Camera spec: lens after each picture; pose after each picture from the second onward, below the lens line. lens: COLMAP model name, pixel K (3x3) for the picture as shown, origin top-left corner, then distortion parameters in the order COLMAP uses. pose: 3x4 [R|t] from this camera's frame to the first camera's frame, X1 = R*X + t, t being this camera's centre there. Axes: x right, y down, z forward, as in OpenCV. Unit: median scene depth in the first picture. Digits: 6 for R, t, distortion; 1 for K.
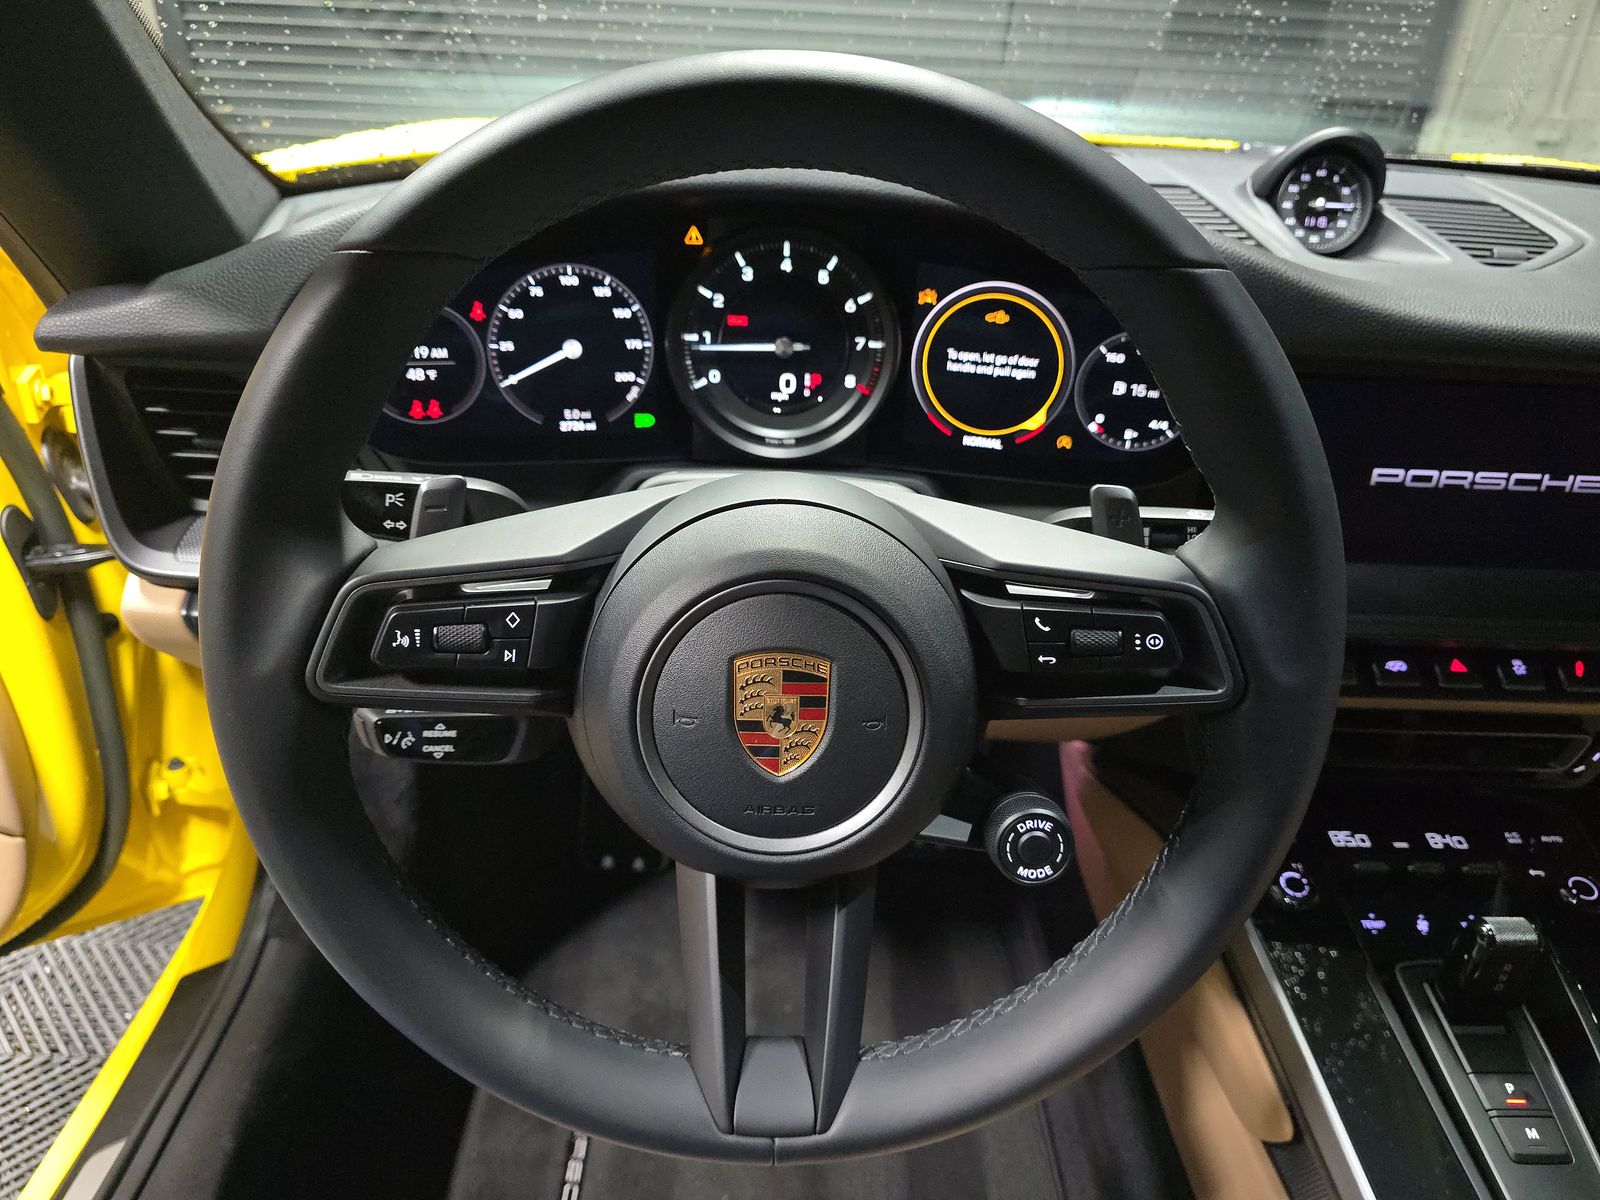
lens RADIAL K [[1105.6, 0, 791.5], [0, 1105.6, 589.5], [0, 0, 1]] dist [0.052198, -0.042227]
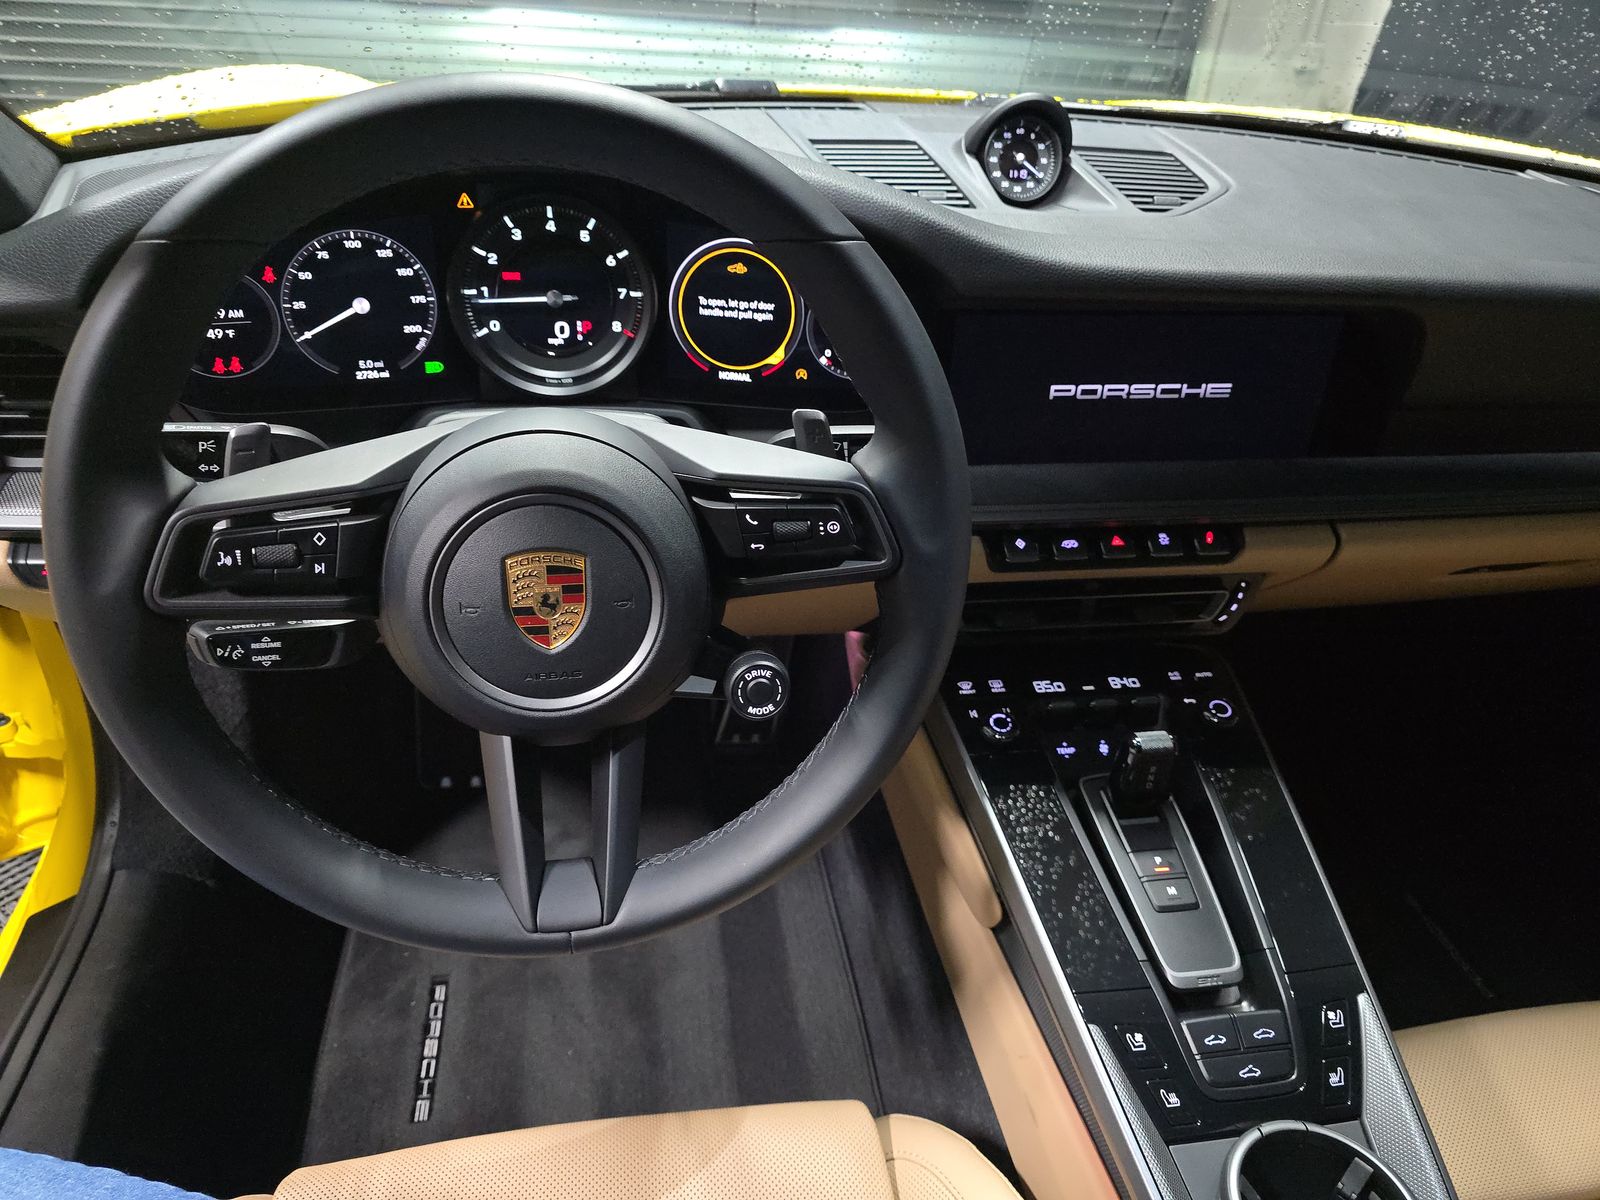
lens RADIAL K [[1105.6, 0, 791.5], [0, 1105.6, 589.5], [0, 0, 1]] dist [0.052198, -0.042227]
pose [[0.988529, -0.066066, 0.135812, 0.060230], [0.057723, 0.996248, 0.064483, 0.021331], [-0.139563, -0.055904, 0.988634, -0.190219]]
